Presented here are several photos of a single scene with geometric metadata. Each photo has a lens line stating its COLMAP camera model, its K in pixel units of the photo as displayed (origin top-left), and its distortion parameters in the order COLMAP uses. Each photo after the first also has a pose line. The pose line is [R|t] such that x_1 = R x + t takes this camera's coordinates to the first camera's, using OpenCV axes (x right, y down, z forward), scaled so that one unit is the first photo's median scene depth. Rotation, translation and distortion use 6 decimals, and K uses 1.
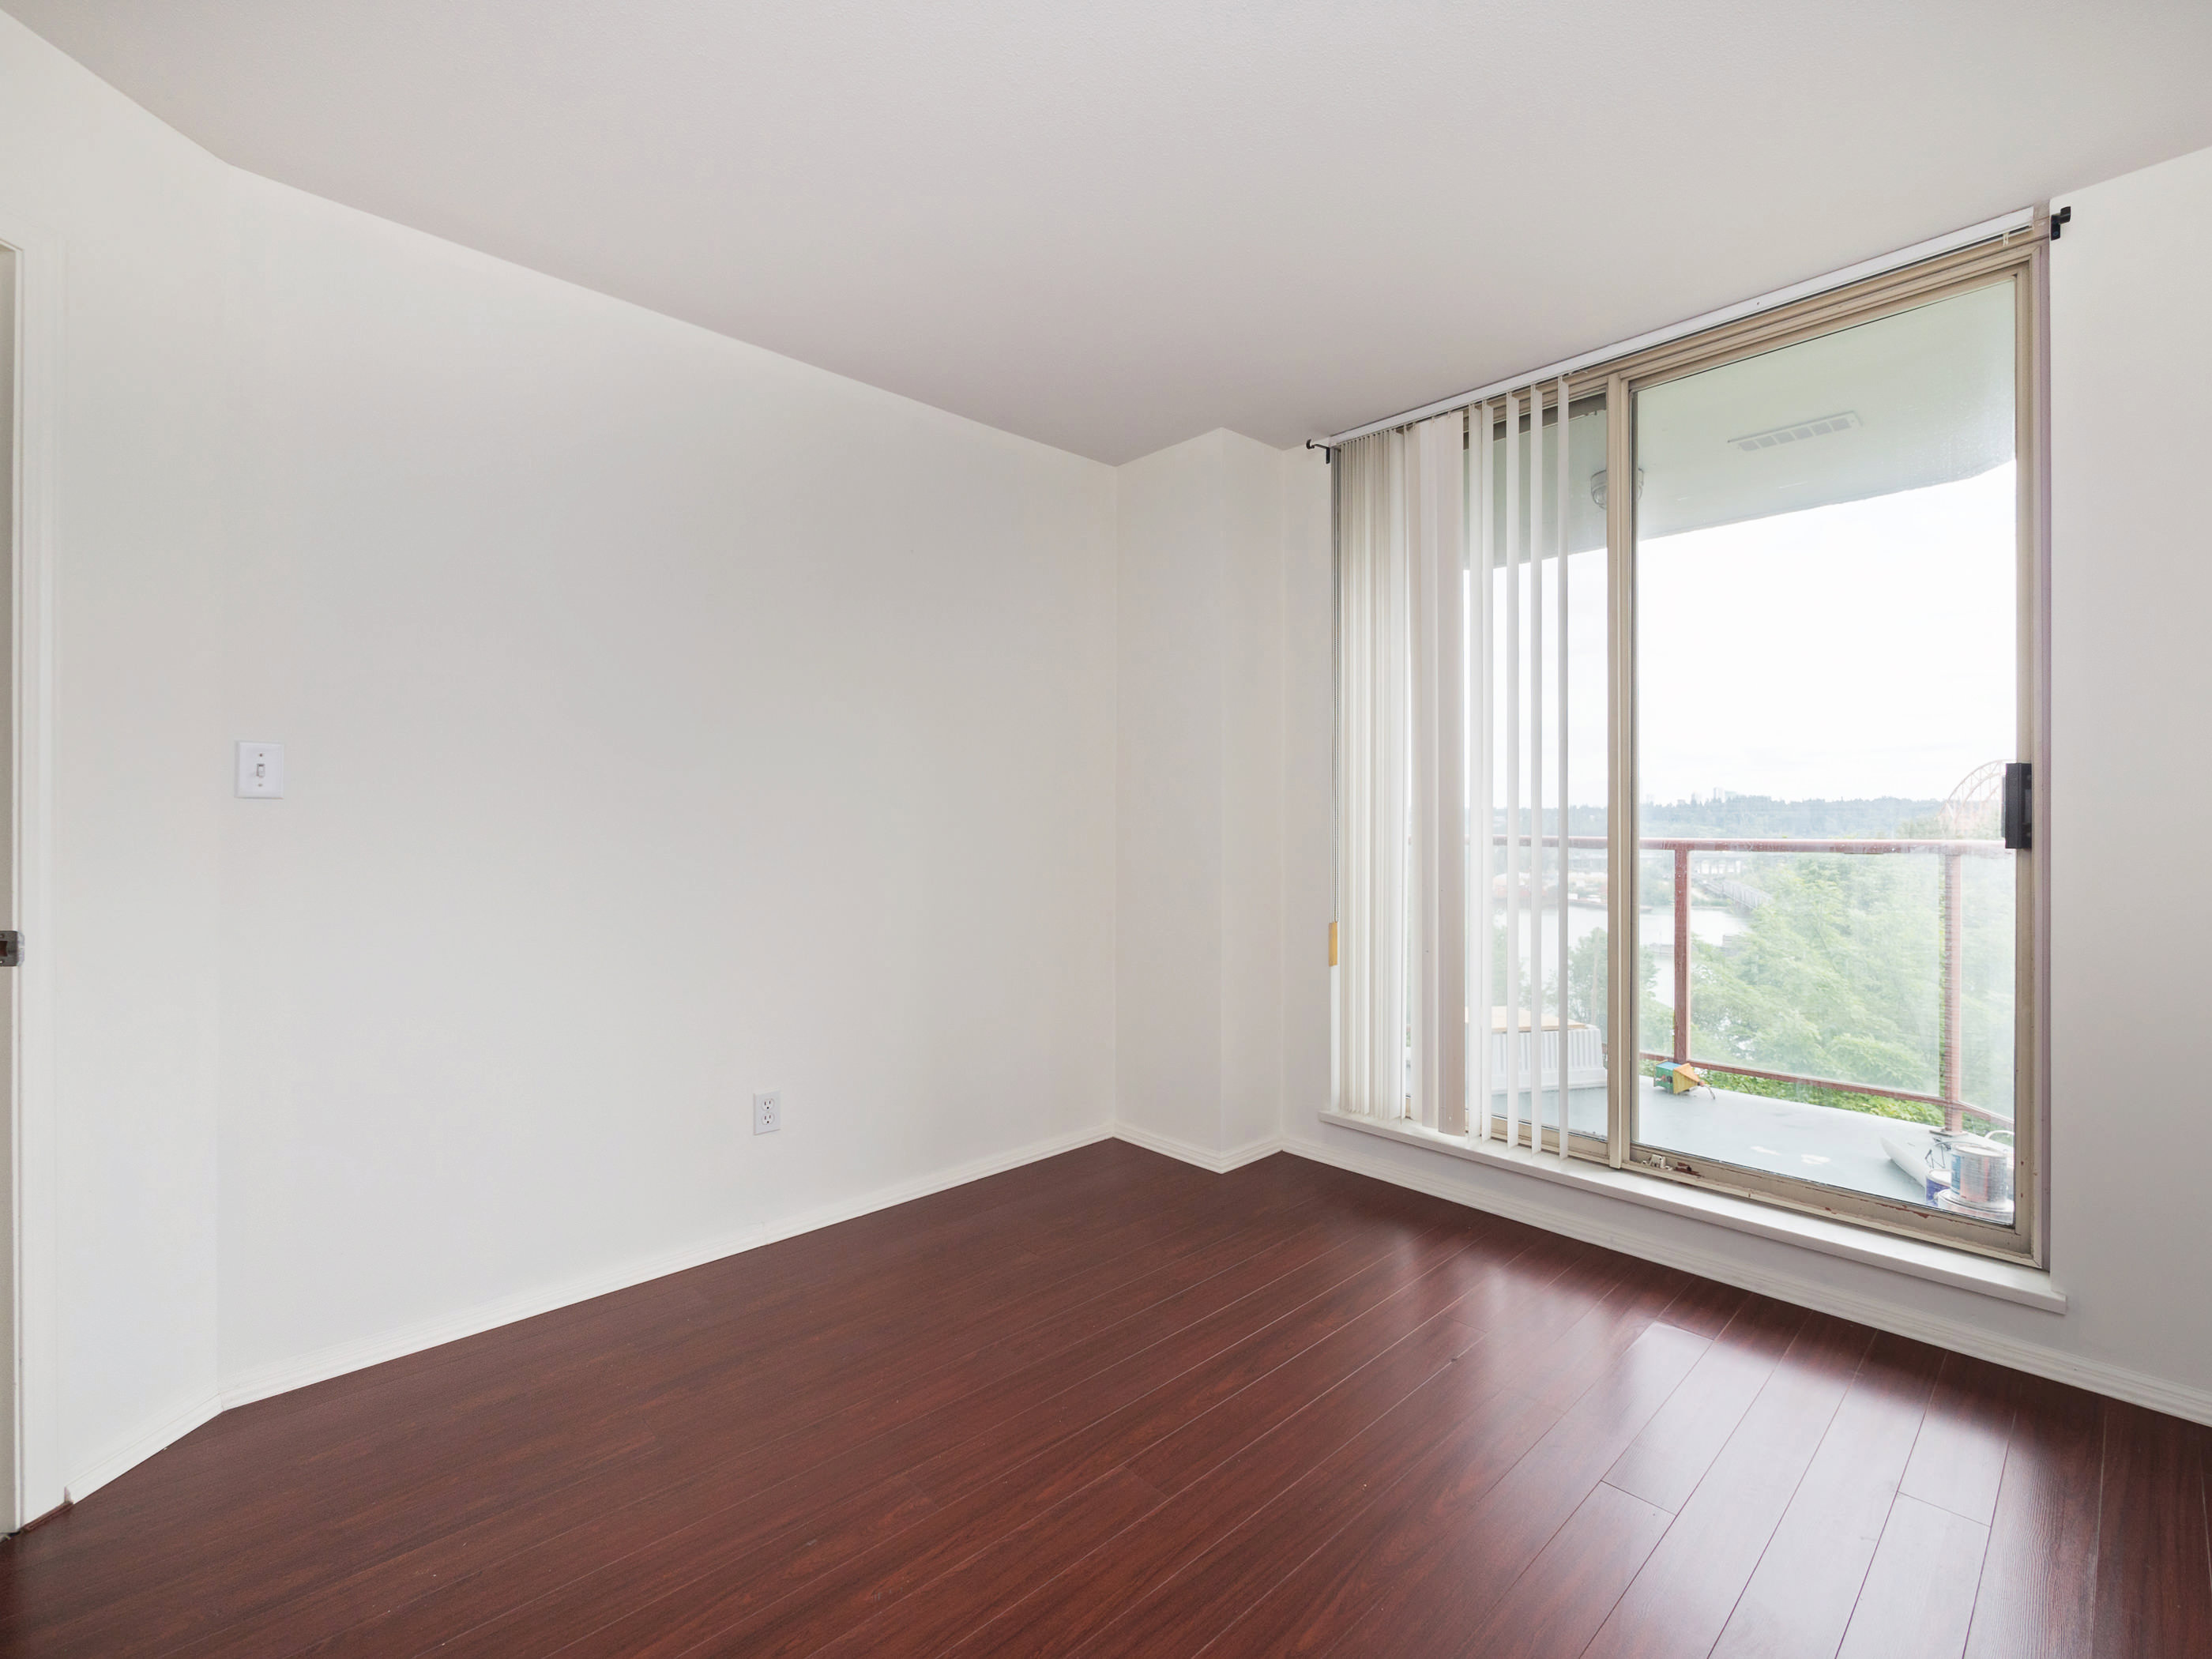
lens RADIAL K [[993.5, 0, 1190.5], [0, 993.5, 802.0], [0, 0, 1]] dist [-0.018829, 0.000407]
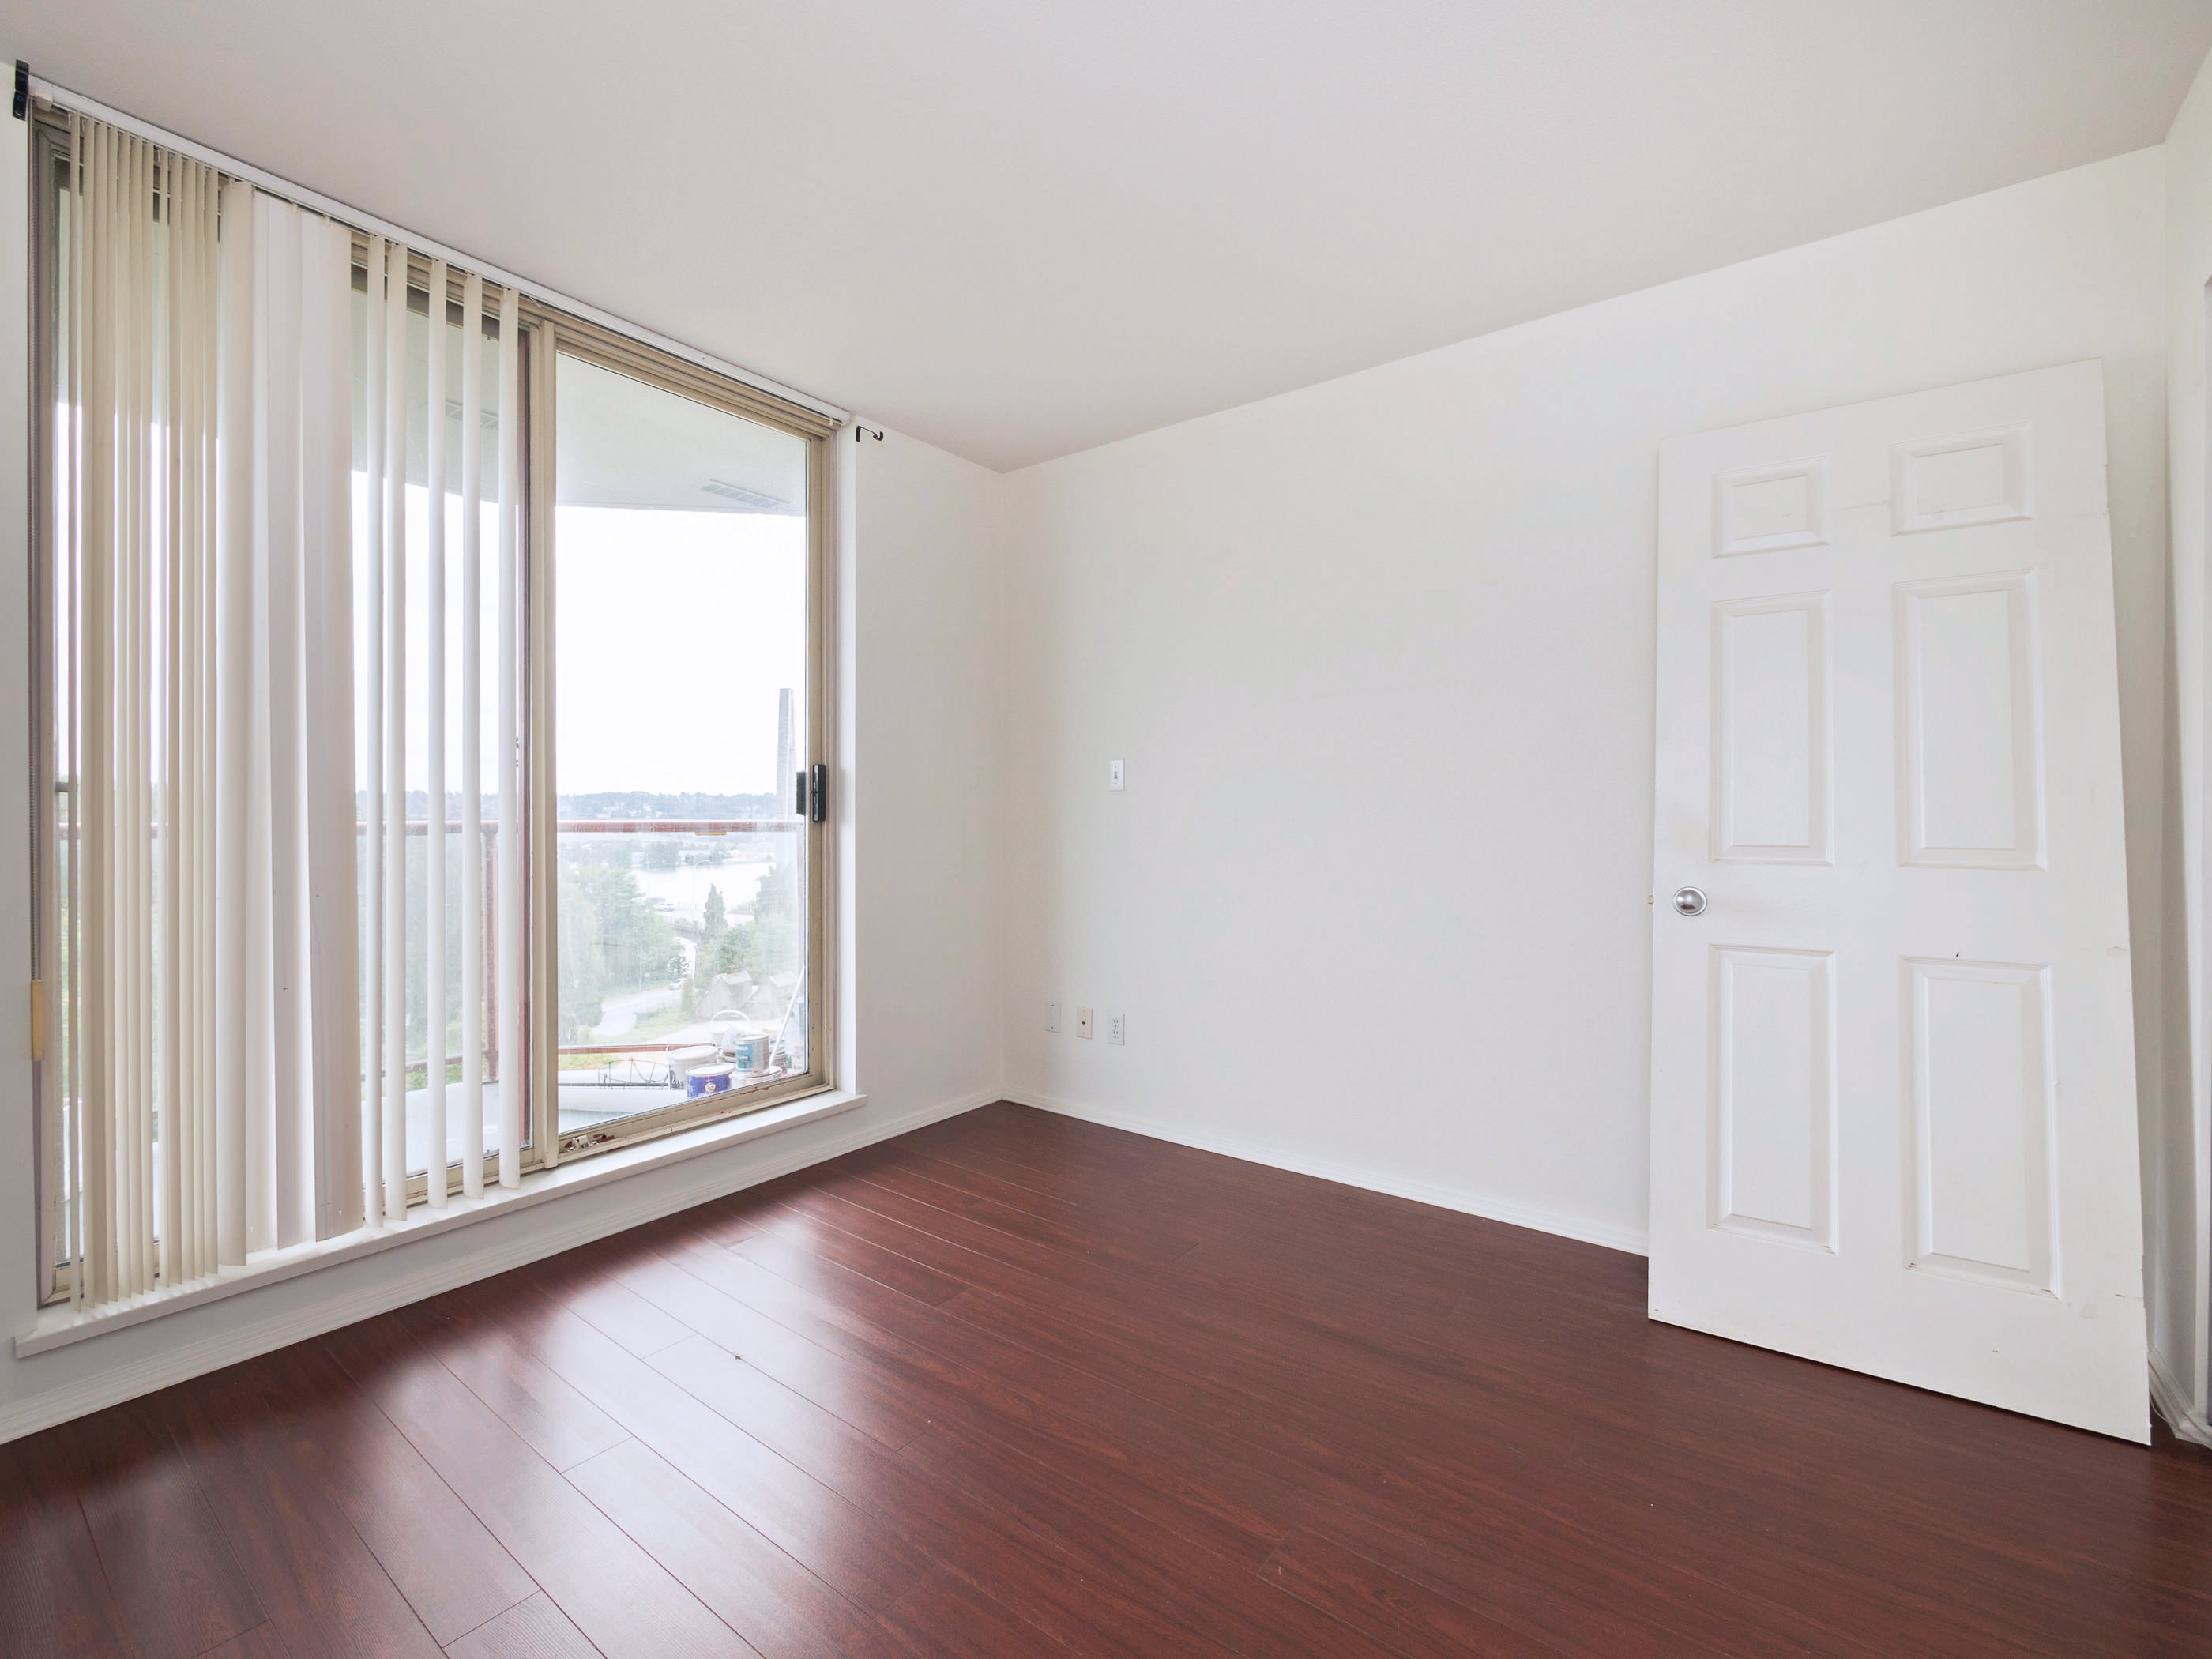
lens RADIAL K [[946.6, 0, 1104.0], [0, 946.6, 819.3], [0, 0, 1]] dist [-0.002899, -0.000019]
pose [[-0.129389, -0.010865, 0.991534, -0.566581], [-0.023201, 0.999699, 0.007927, 0.016149], [-0.991322, -0.021979, -0.129602, 0.628463]]
